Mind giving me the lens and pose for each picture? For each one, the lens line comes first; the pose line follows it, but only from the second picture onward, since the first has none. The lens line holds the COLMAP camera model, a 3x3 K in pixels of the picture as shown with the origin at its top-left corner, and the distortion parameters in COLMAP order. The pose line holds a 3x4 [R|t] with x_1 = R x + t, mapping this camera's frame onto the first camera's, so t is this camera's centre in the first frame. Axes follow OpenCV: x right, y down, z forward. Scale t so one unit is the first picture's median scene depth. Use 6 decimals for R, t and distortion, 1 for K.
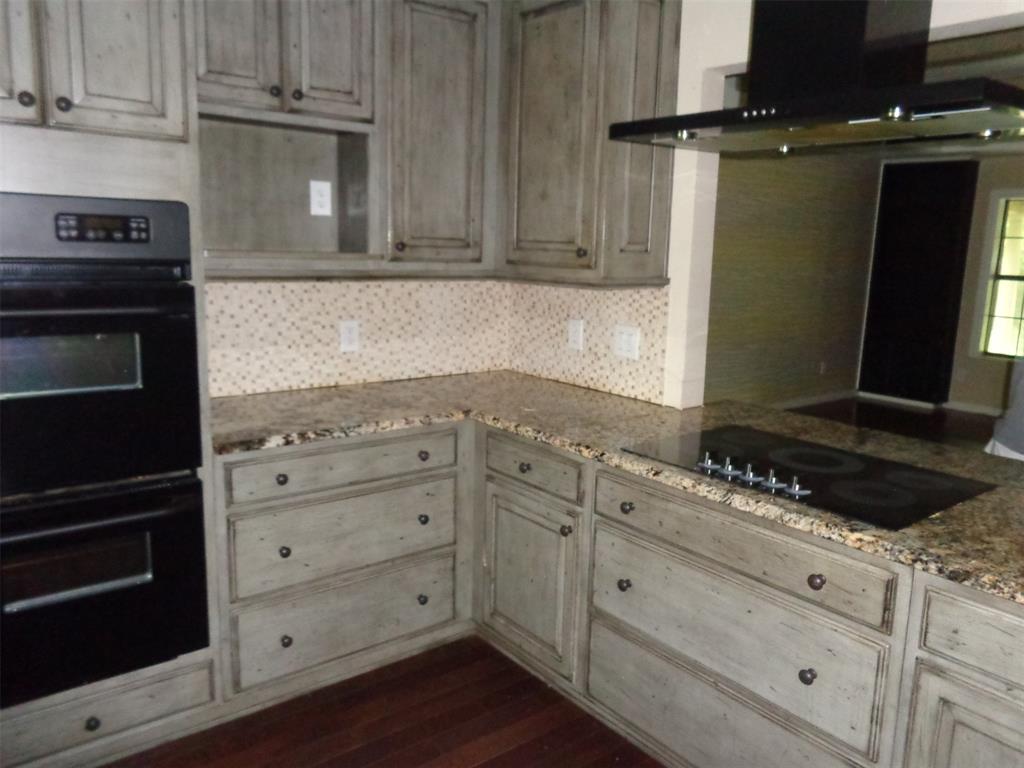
lens RADIAL K [[769.6, 0, 512.0], [0, 769.6, 384.0], [0, 0, 1]] dist [-0.000235, -0.000011]
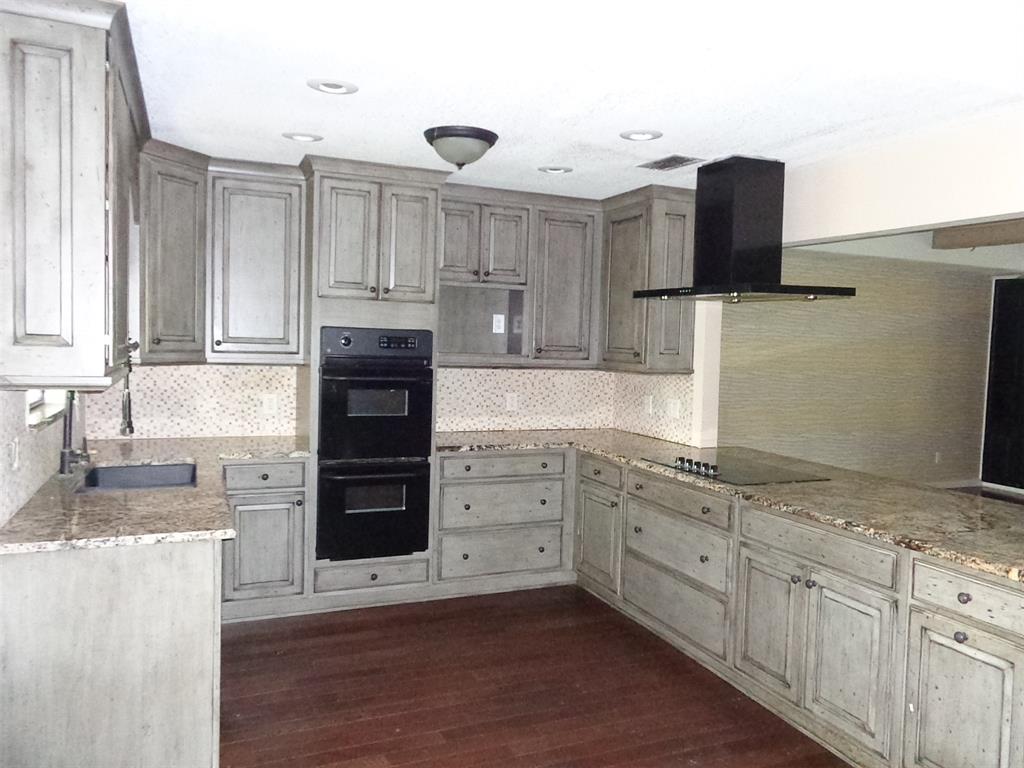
lens RADIAL K [[769.6, 0, 512.0], [0, 769.6, 384.0], [0, 0, 1]] dist [-0.000235, -0.000011]
pose [[0.965973, 0.015787, -0.258161, 0.271224], [-0.048969, 0.991246, -0.122612, 0.127521], [0.253965, 0.131082, 0.958290, -0.760994]]
